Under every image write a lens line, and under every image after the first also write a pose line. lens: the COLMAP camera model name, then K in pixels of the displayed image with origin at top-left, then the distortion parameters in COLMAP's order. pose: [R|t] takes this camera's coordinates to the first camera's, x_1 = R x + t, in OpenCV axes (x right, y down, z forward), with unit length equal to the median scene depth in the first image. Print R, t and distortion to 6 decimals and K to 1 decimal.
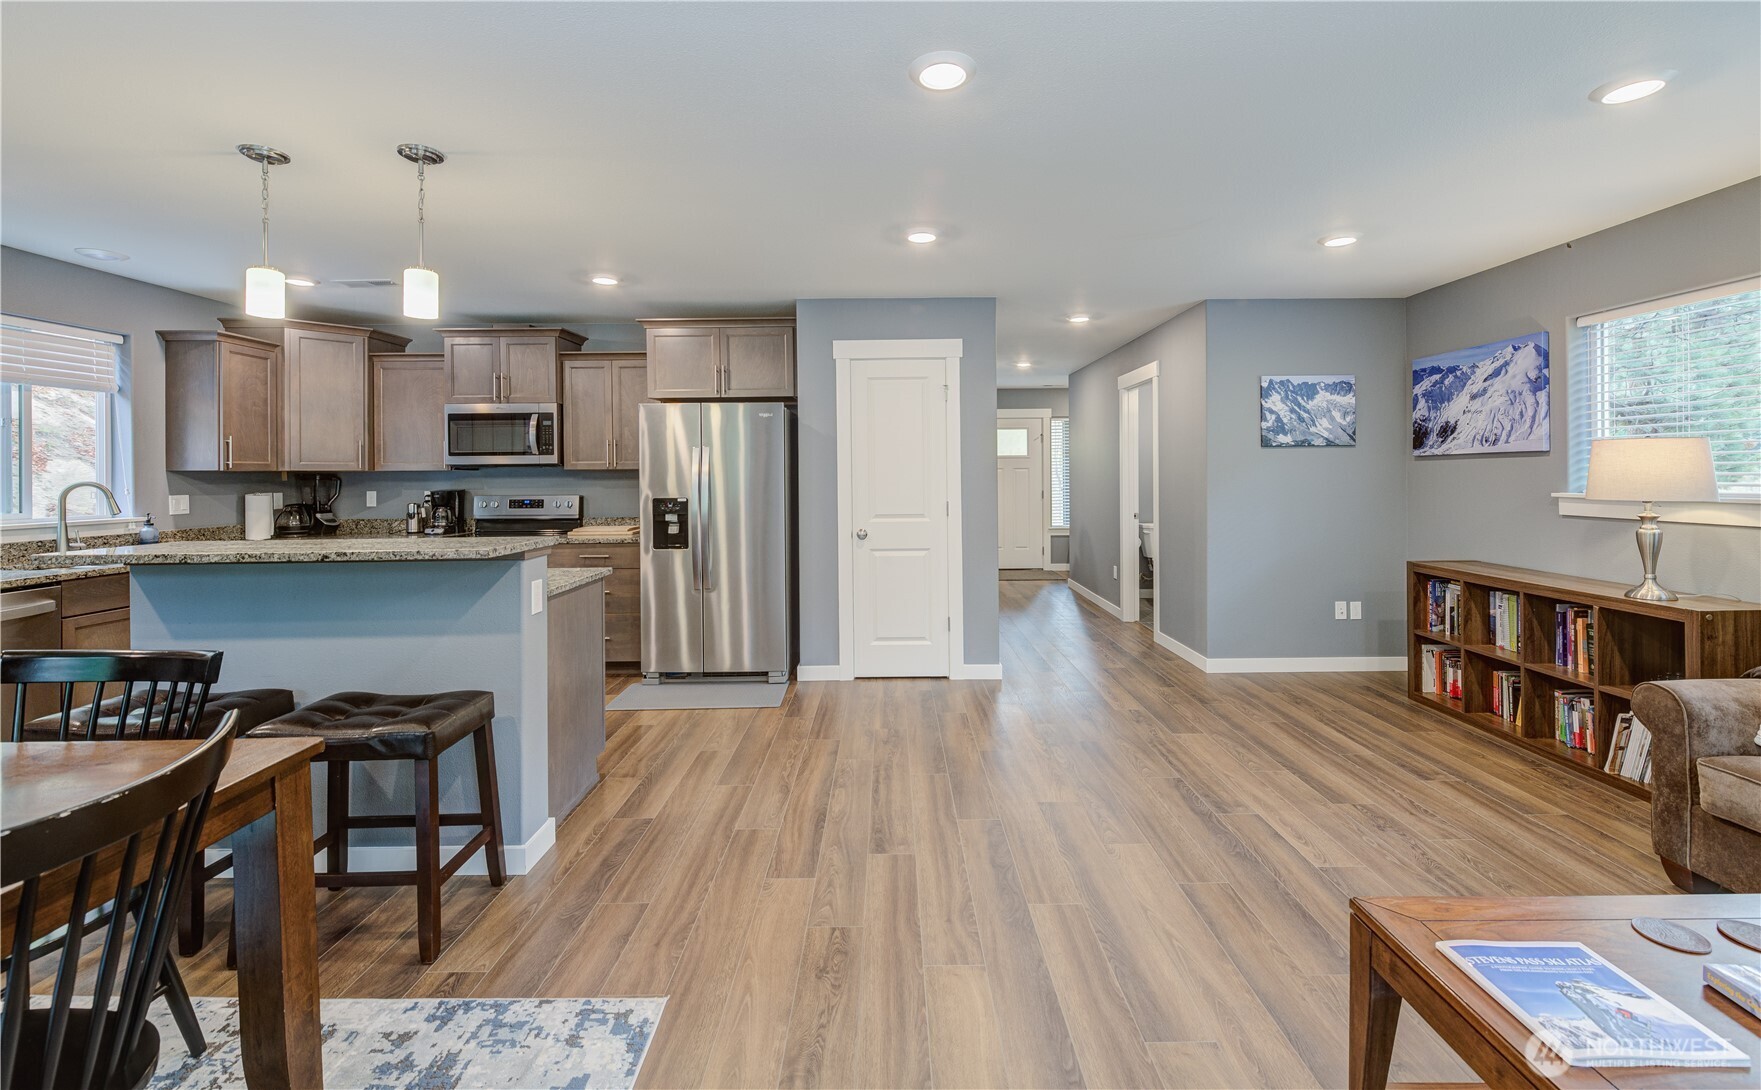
lens RADIAL K [[725.4, 0, 898.5], [0, 725.4, 472.5], [0, 0, 1]] dist [0.002729, -0.003005]
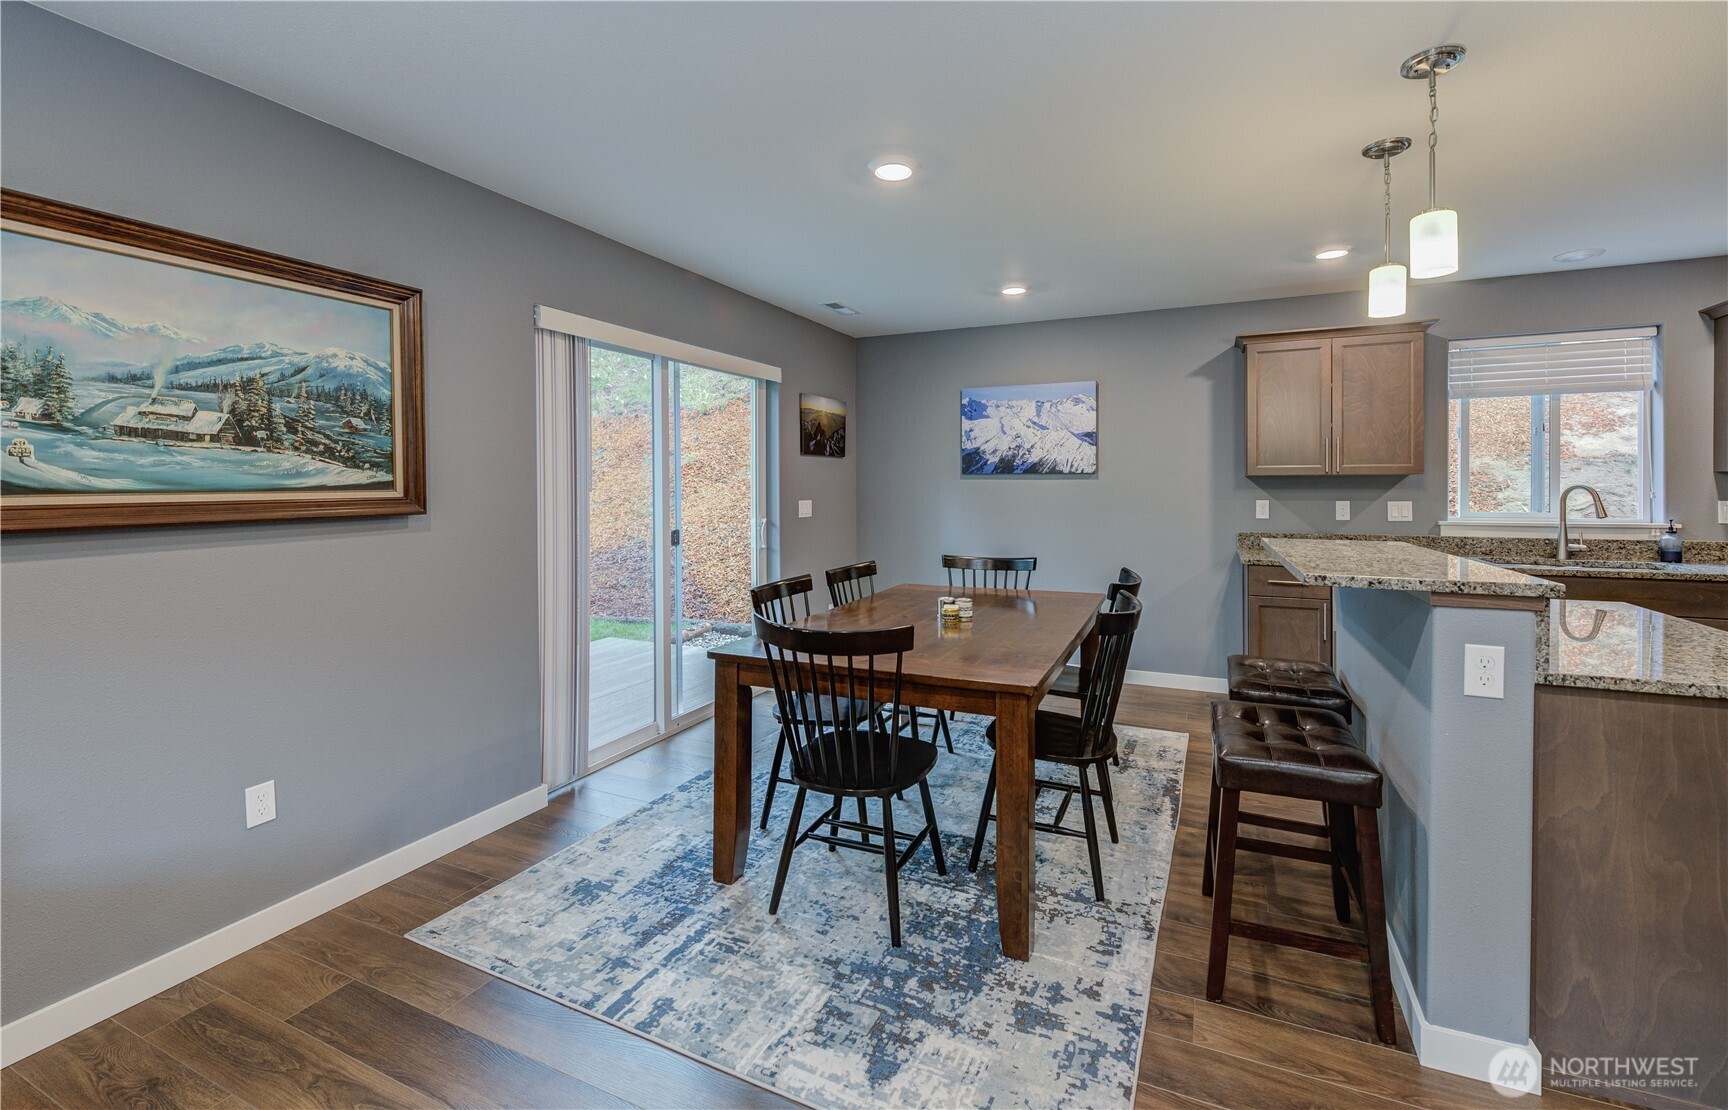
lens RADIAL K [[723.3, 0, 879.9], [0, 723.3, 491.9], [0, 0, 1]] dist [0.001908, -0.003194]
pose [[-0.423623, 0.015327, -0.905709, 0.181430], [0.010053, 0.999875, 0.012219, 0.001812], [0.905783, -0.003929, -0.423724, 0.492691]]
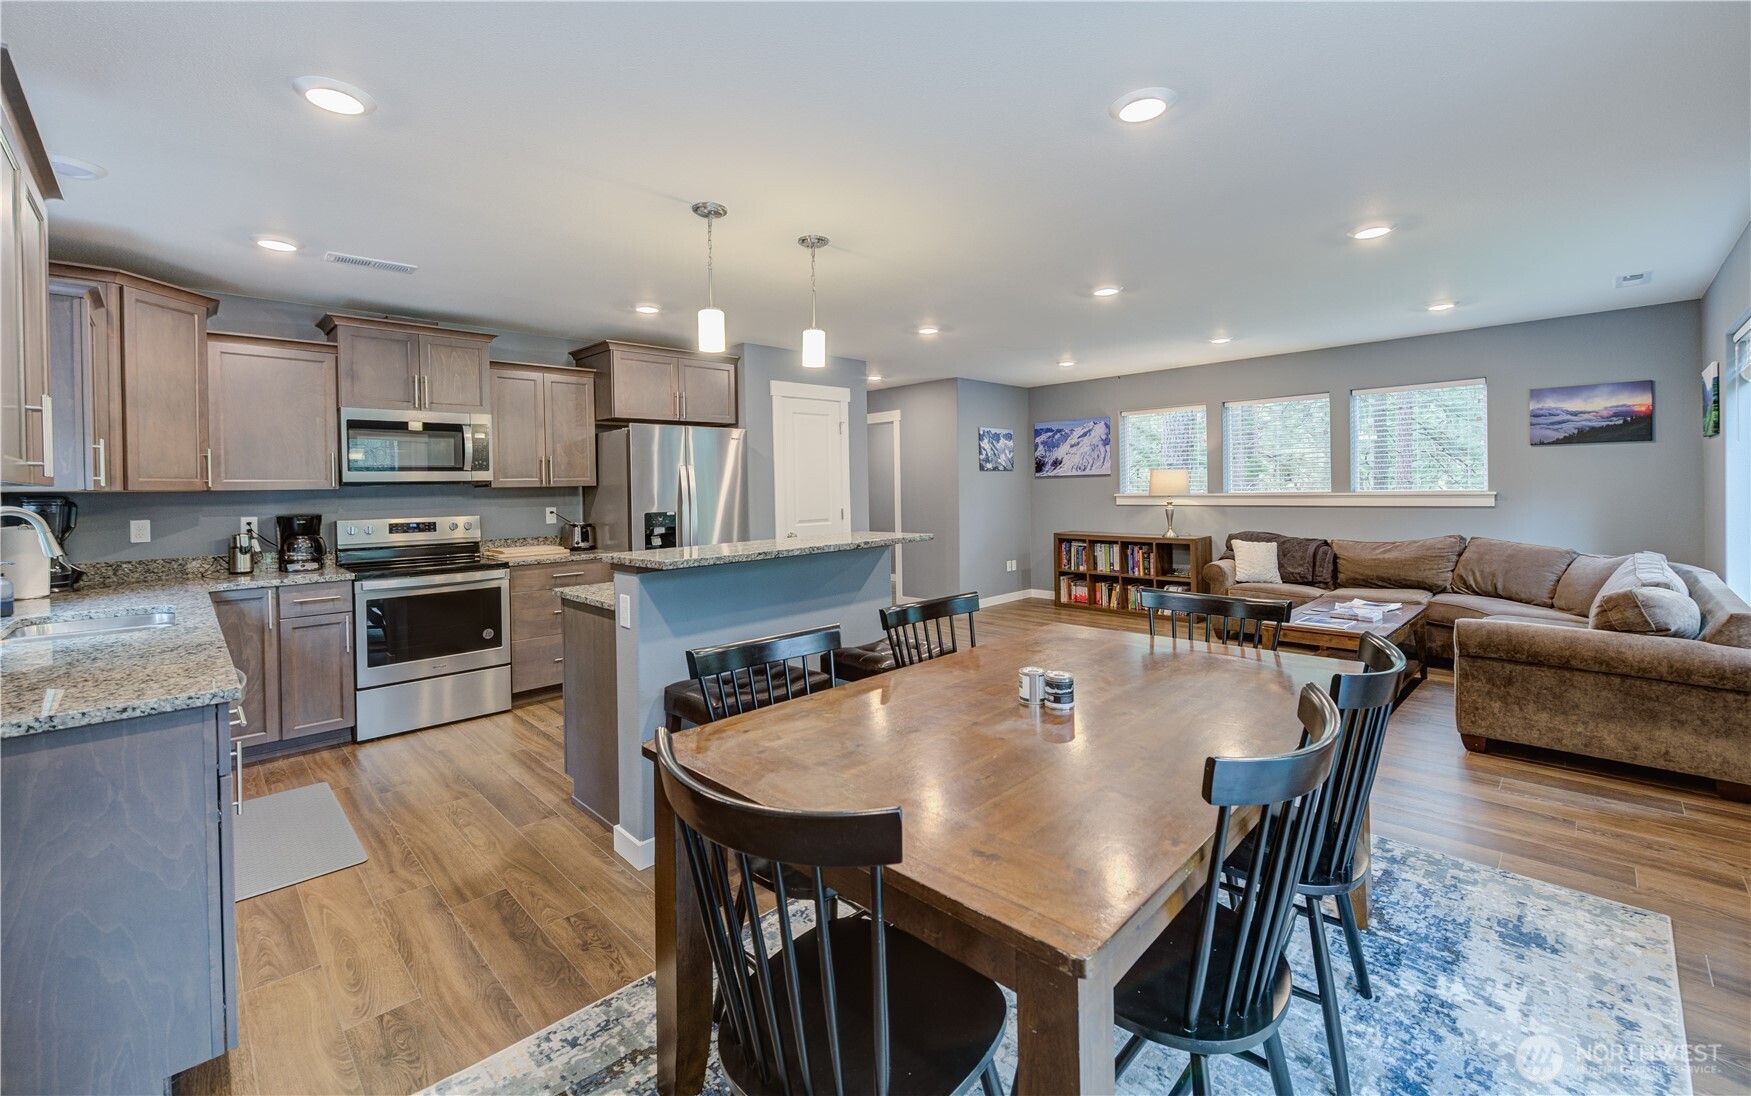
lens RADIAL K [[725.4, 0, 895.1], [0, 725.4, 490.8], [0, 0, 1]] dist [0.000688, -0.001293]
pose [[0.702553, -0.009636, 0.711566, -0.928214], [0.011700, 0.999930, 0.001989, 0.005730], [-0.711535, 0.006928, 0.702616, -0.014989]]
